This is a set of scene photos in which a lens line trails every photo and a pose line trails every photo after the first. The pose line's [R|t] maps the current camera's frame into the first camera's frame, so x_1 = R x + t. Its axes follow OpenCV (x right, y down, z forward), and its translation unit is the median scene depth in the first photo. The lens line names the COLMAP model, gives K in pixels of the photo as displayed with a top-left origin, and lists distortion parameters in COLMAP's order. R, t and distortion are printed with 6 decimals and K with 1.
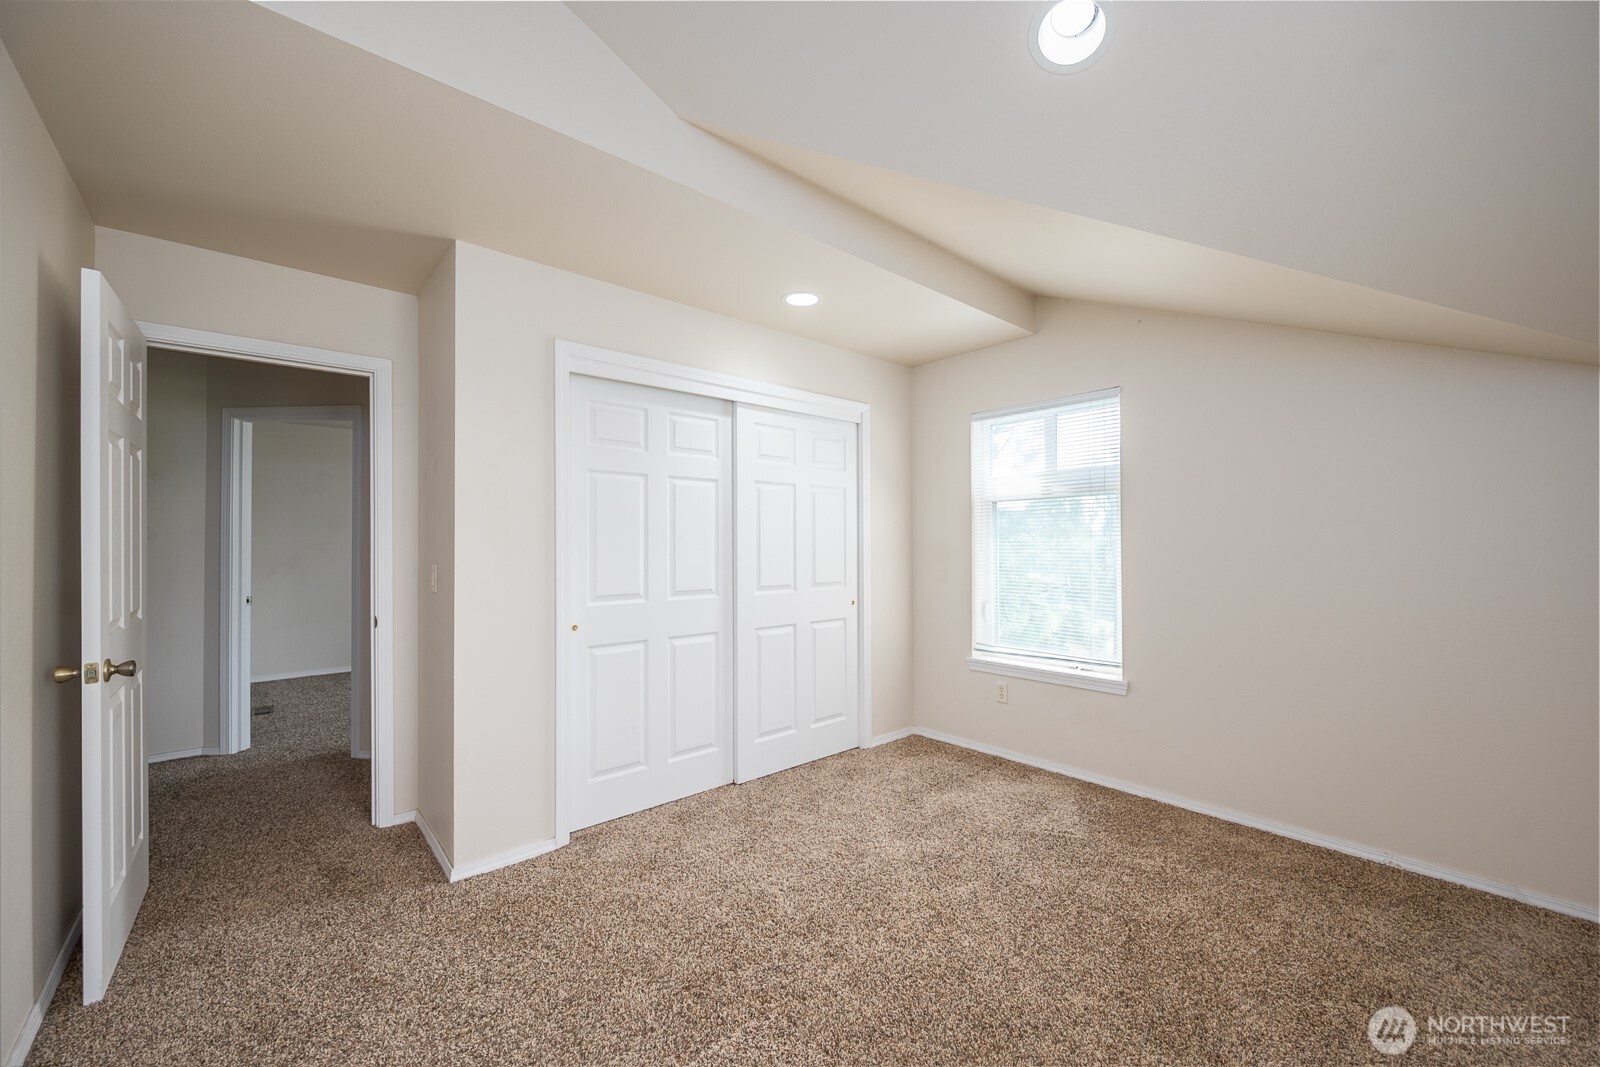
lens RADIAL K [[630.9, 0, 804.7], [0, 630.9, 533.2], [0, 0, 1]] dist [-0.002696, 0.000977]
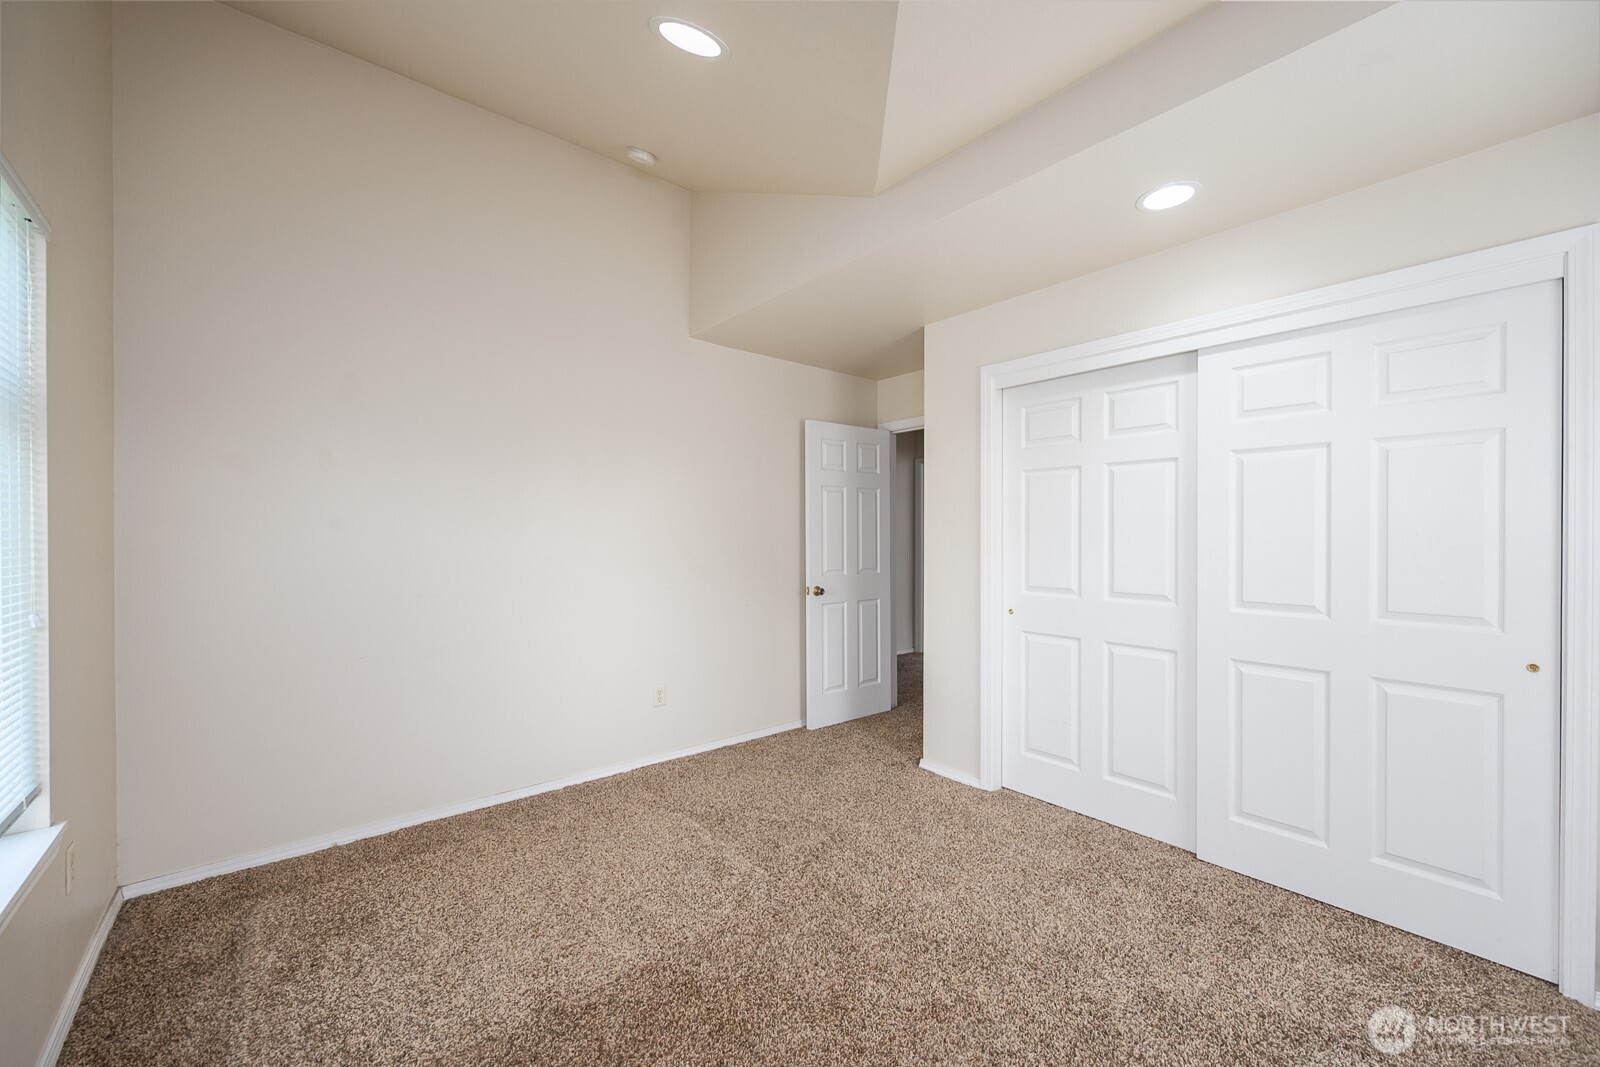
lens RADIAL K [[630.9, 0, 812.2], [0, 630.9, 541.2], [0, 0, 1]] dist [-0.002696, 0.000977]
pose [[-0.015691, 0.009335, -0.999833, 0.662614], [0.006095, 0.999939, 0.009241, 0.009074], [0.999858, -0.005949, -0.015747, 0.564534]]
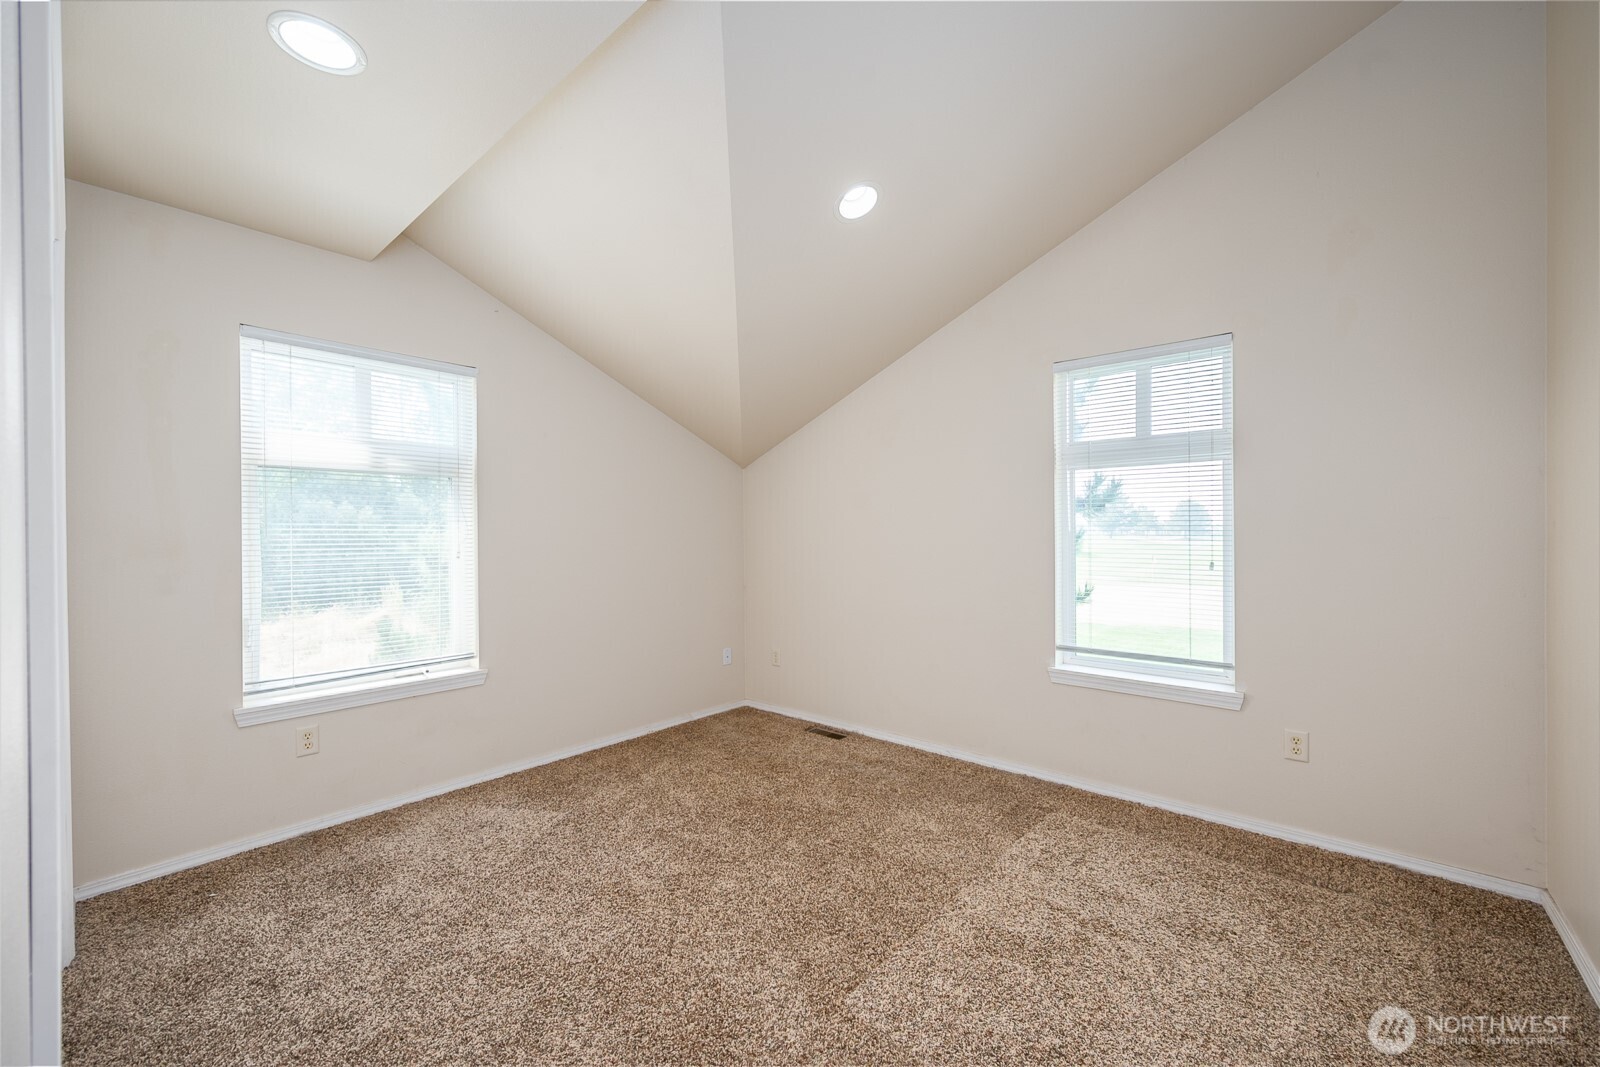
lens RADIAL K [[630.9, 0, 803.0], [0, 630.9, 536.4], [0, 0, 1]] dist [-0.002696, 0.000977]
pose [[-0.129287, 0.002073, 0.991605, -0.526820], [-0.005922, 0.999978, -0.002862, 0.027205], [-0.991590, -0.006242, -0.129272, 0.629635]]
